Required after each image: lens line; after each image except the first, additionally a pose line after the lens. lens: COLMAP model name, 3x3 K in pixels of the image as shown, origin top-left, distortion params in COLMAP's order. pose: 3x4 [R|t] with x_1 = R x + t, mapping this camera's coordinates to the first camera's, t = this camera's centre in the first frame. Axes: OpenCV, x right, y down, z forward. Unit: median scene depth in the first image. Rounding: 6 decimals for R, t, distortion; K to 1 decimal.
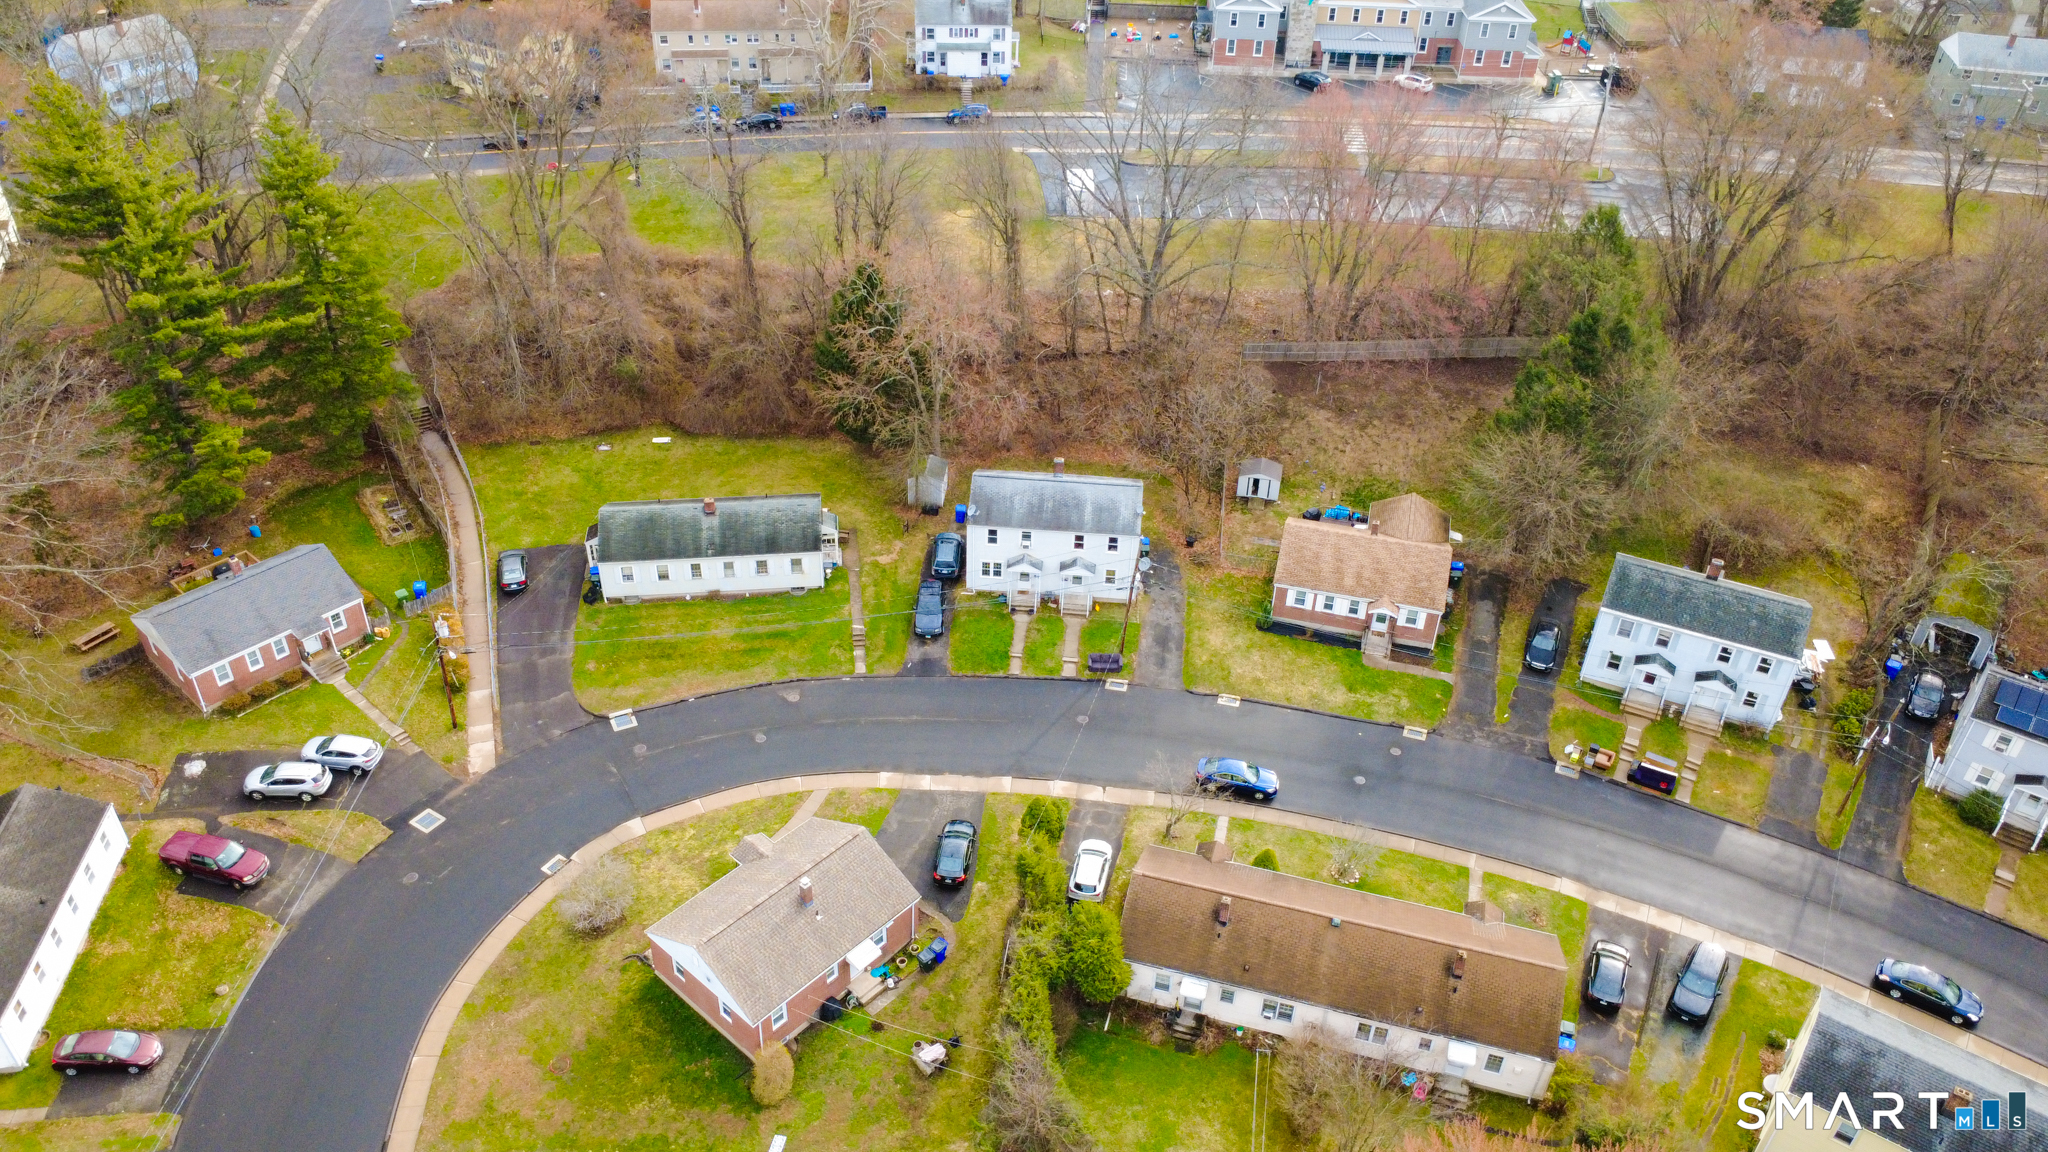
lens RADIAL K [[1486.6, 0, 1024.0], [0, 1486.6, 576.0], [0, 0, 1]] dist [-0.004350, -0.002019]
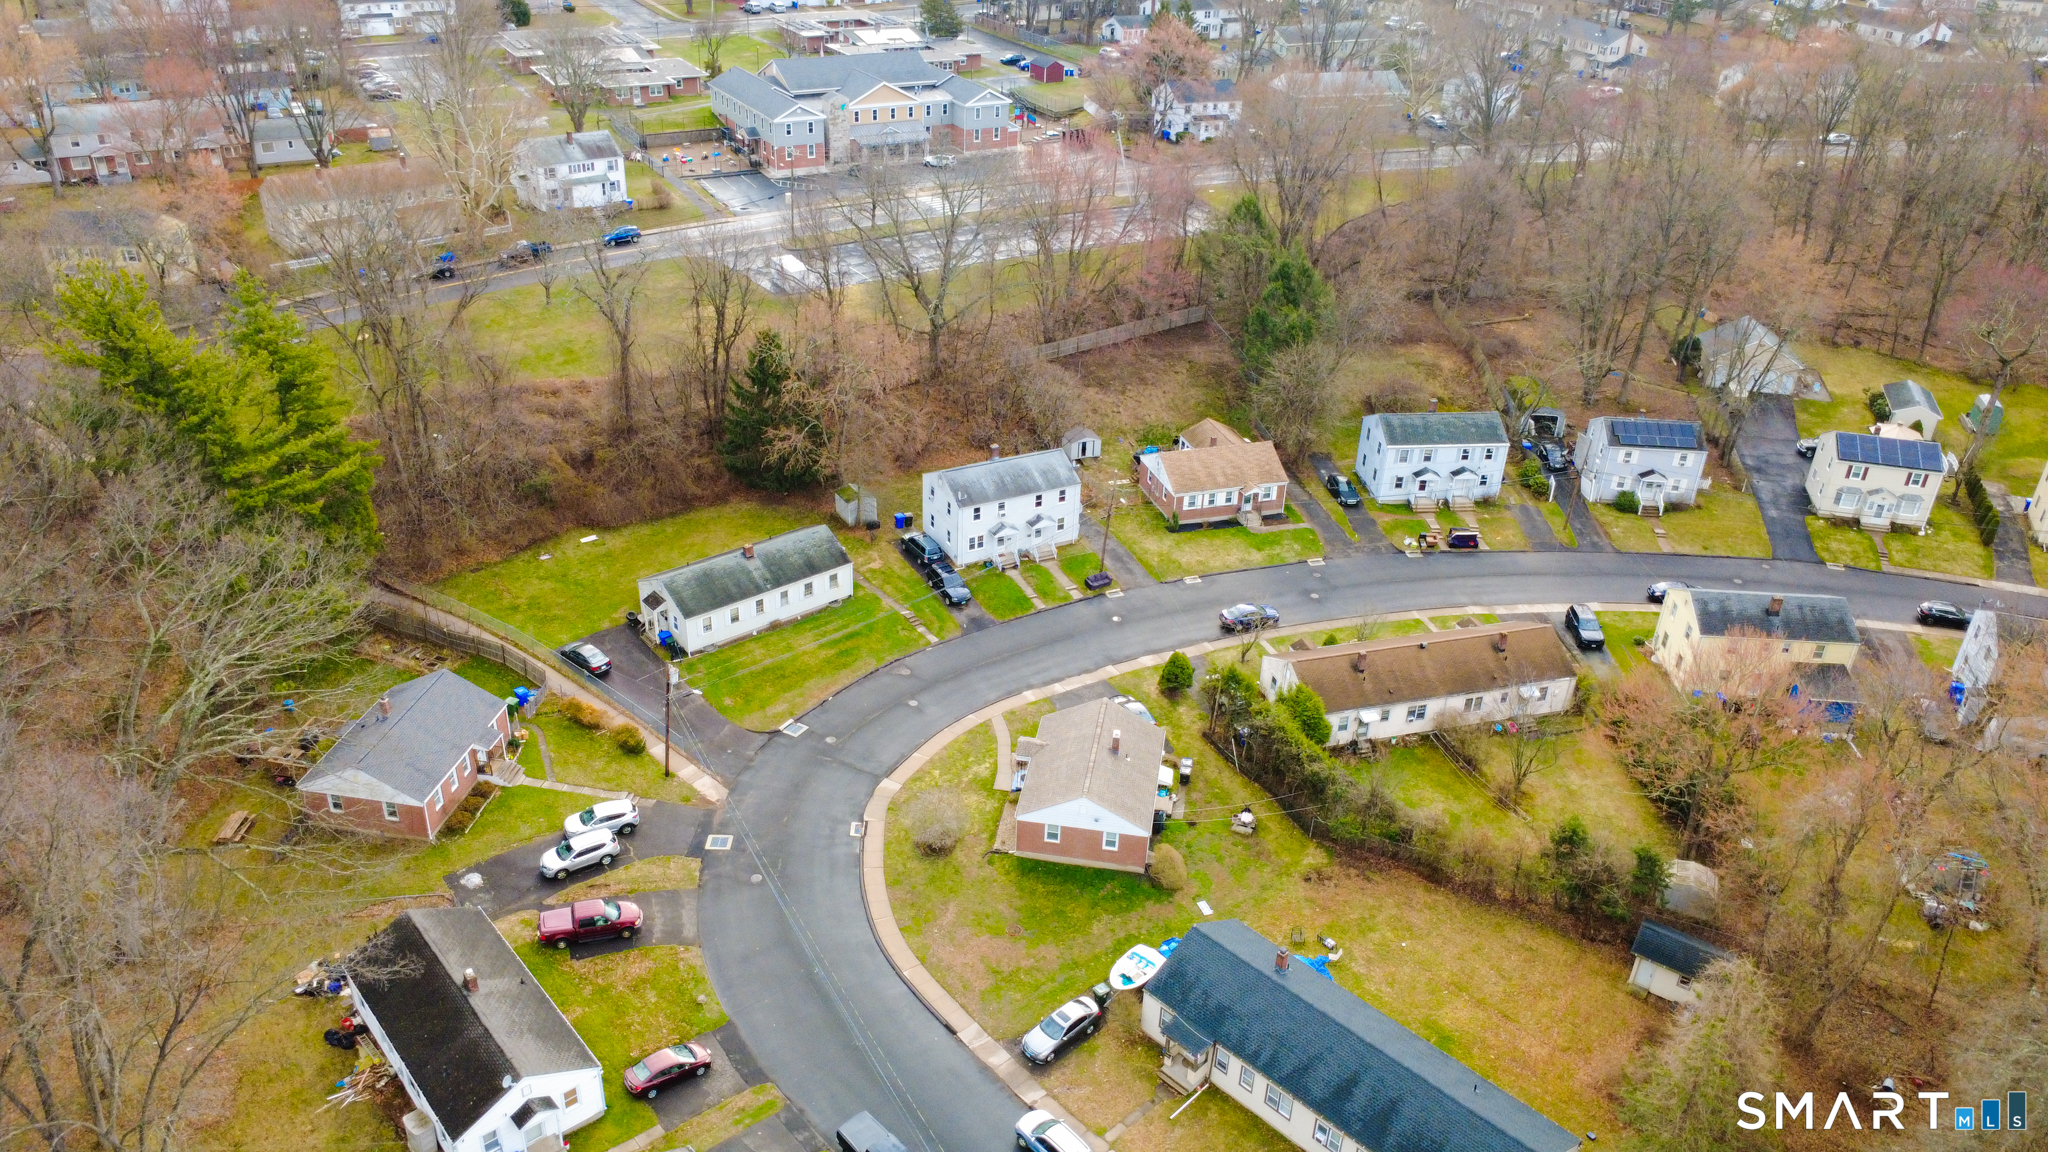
lens RADIAL K [[1486.6, 0, 1024.0], [0, 1486.6, 576.0], [0, 0, 1]] dist [-0.004350, -0.002019]
pose [[0.842319, -0.260425, 0.471887, -0.582534], [0.302496, 0.953048, -0.013988, 0.051468], [-0.446088, 0.154527, 0.881548, -0.090465]]
